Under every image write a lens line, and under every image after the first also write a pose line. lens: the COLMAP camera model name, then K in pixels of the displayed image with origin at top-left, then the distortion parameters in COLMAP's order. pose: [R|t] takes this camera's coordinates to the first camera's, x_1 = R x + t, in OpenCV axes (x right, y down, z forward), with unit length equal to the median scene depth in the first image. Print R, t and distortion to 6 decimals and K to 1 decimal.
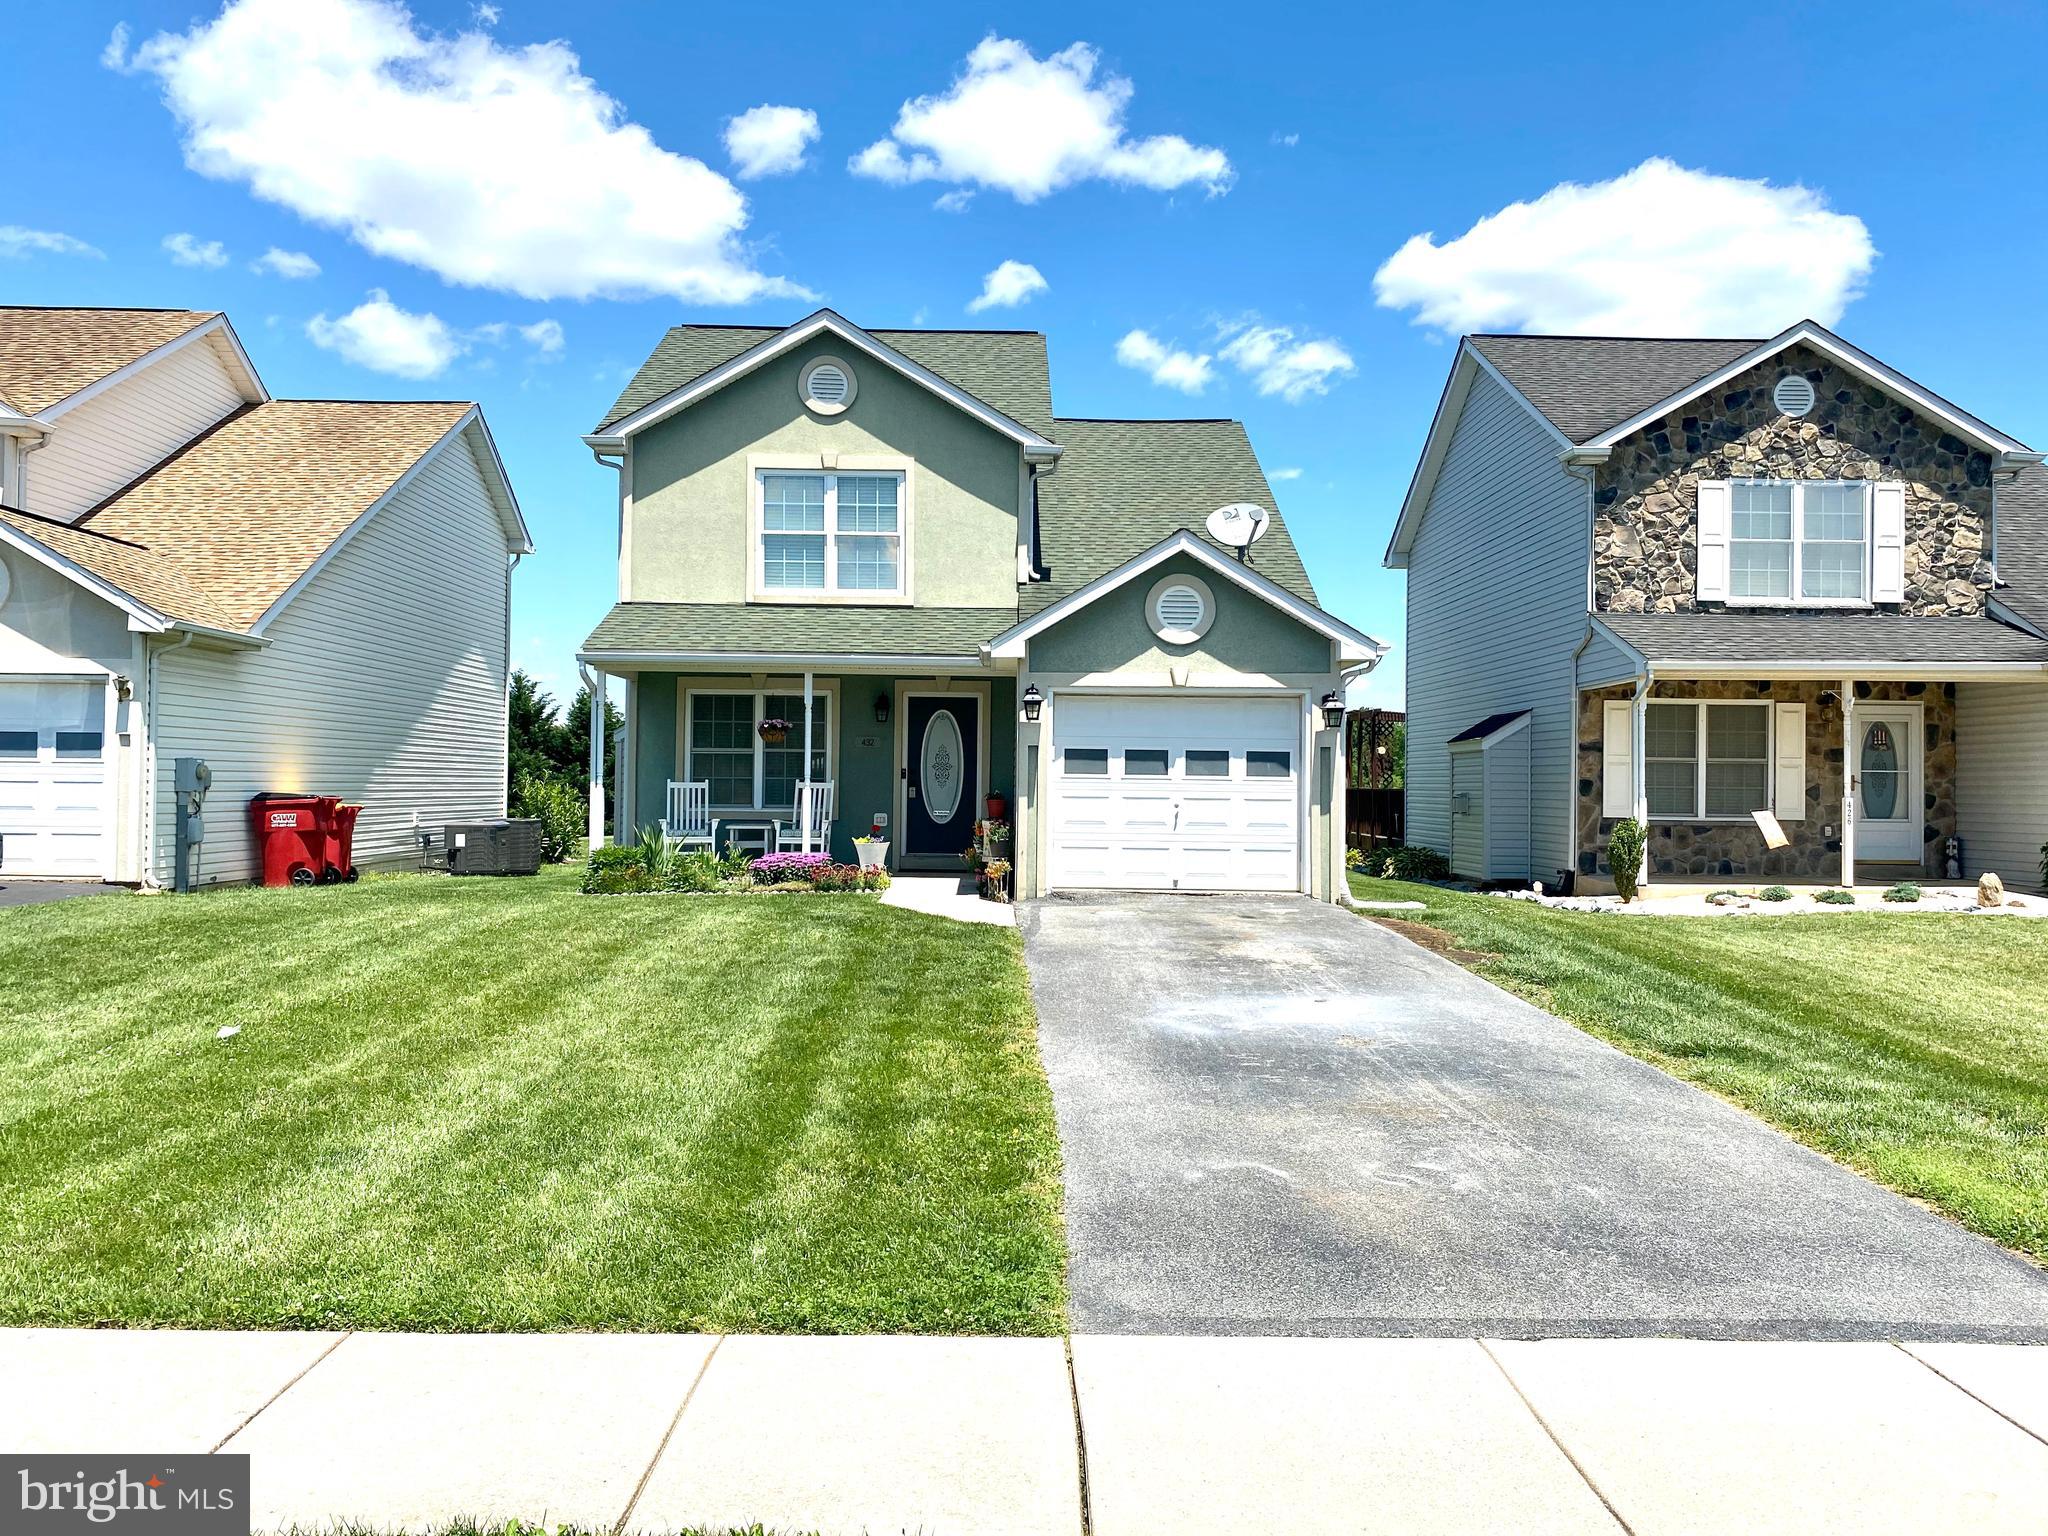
lens RADIAL K [[1544.2, 0, 1024.0], [0, 1544.2, 768.0], [0, 0, 1]] dist [0.031007, -0.005715]
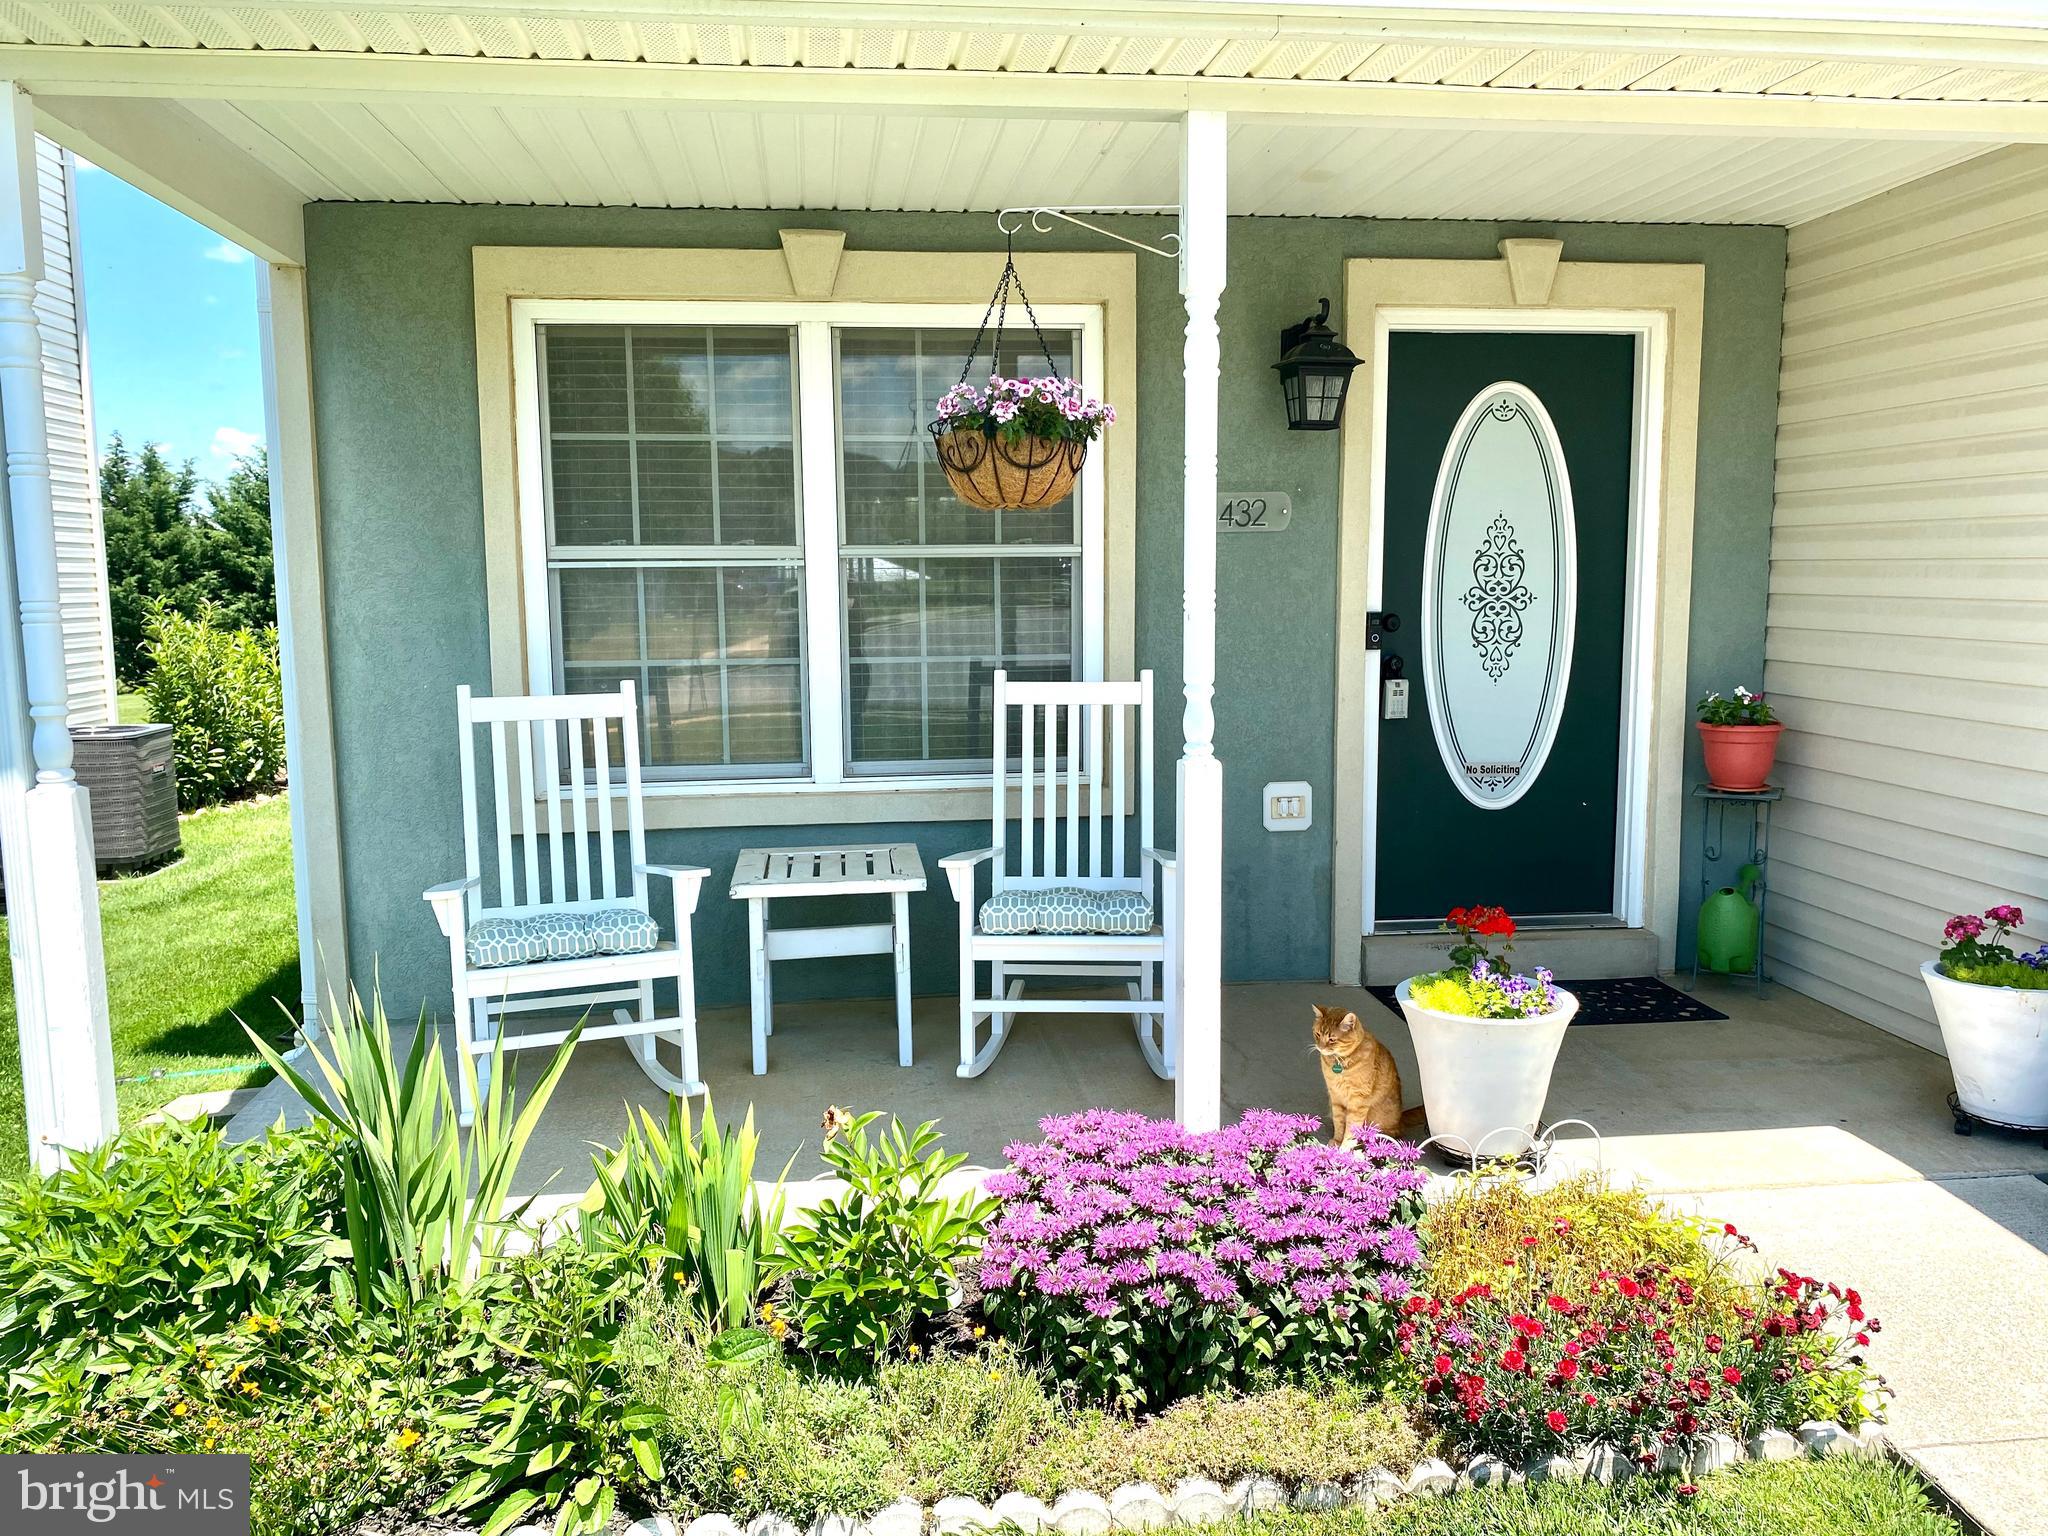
lens RADIAL K [[1544.2, 0, 1024.0], [0, 1544.2, 768.0], [0, 0, 1]] dist [0.031007, -0.005715]
pose [[0.994945, -0.032720, 0.094945, -0.163576], [0.019453, 0.990320, 0.137437, -0.010579], [-0.098523, -0.134895, 0.985950, 0.738739]]
